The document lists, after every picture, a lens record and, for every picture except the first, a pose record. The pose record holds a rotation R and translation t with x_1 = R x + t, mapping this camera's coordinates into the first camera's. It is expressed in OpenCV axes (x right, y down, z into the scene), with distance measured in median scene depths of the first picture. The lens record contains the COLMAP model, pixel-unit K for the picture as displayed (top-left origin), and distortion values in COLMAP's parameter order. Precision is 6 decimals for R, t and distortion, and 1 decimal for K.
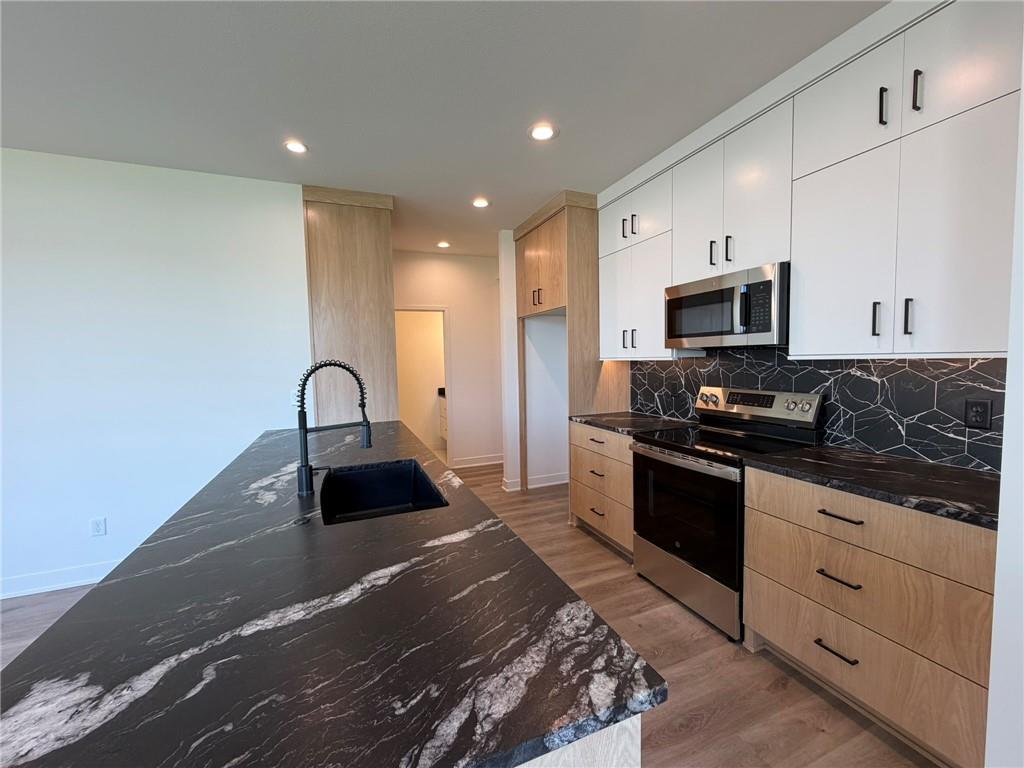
lens RADIAL K [[409.8, 0, 512.3], [0, 409.8, 384.4], [0, 0, 1]] dist [0.001736, -0.000642]
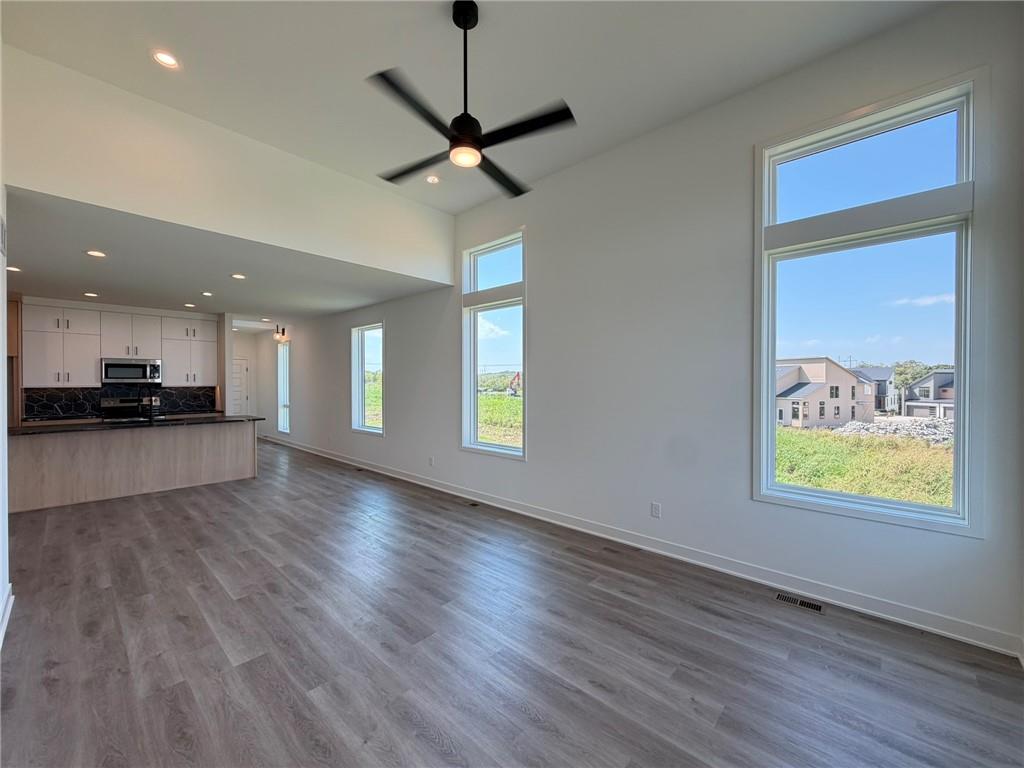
lens RADIAL K [[409.8, 0, 511.7], [0, 409.8, 388.5], [0, 0, 1]] dist [0.001736, -0.000642]
pose [[-0.420865, 0.008253, 0.907086, -3.731729], [0.066269, 0.997566, 0.021671, 0.076764], [-0.904699, 0.069232, -0.420388, -0.252219]]
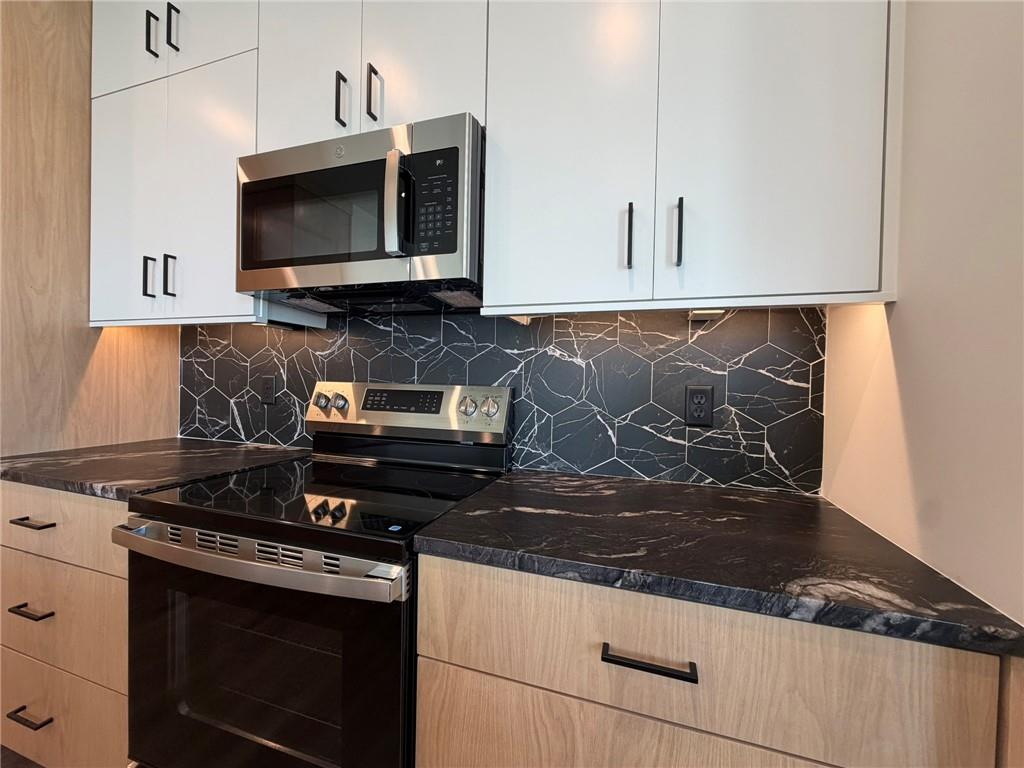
lens RADIAL K [[409.8, 0, 508.2], [0, 409.8, 385.4], [0, 0, 1]] dist [0.001736, -0.000642]
pose [[0.656515, 0.026893, 0.753834, 0.295945], [0.011611, 0.998886, -0.045747, 0.051174], [-0.754224, 0.038786, 0.655471, 0.616004]]
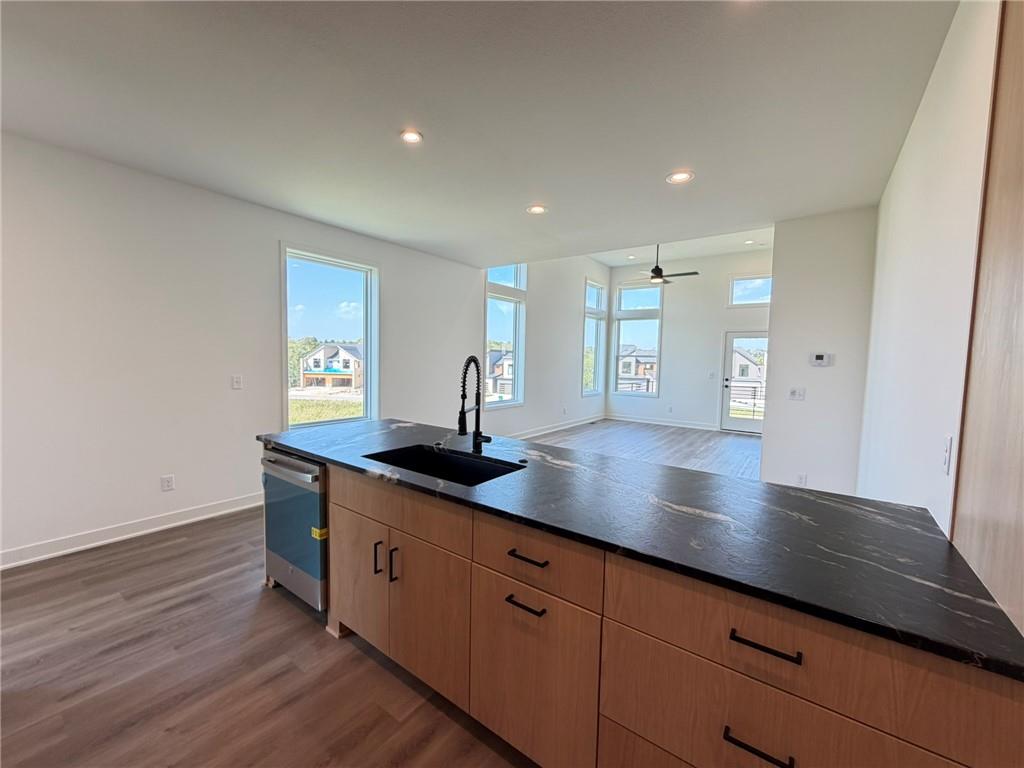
lens RADIAL K [[409.8, 0, 510.1], [0, 409.8, 383.7], [0, 0, 1]] dist [0.001736, -0.000642]
pose [[-0.857604, 0.034427, -0.513158, 0.085029], [-0.035806, 0.991340, 0.126348, -0.107677], [0.513063, 0.126730, -0.848944, 1.671870]]
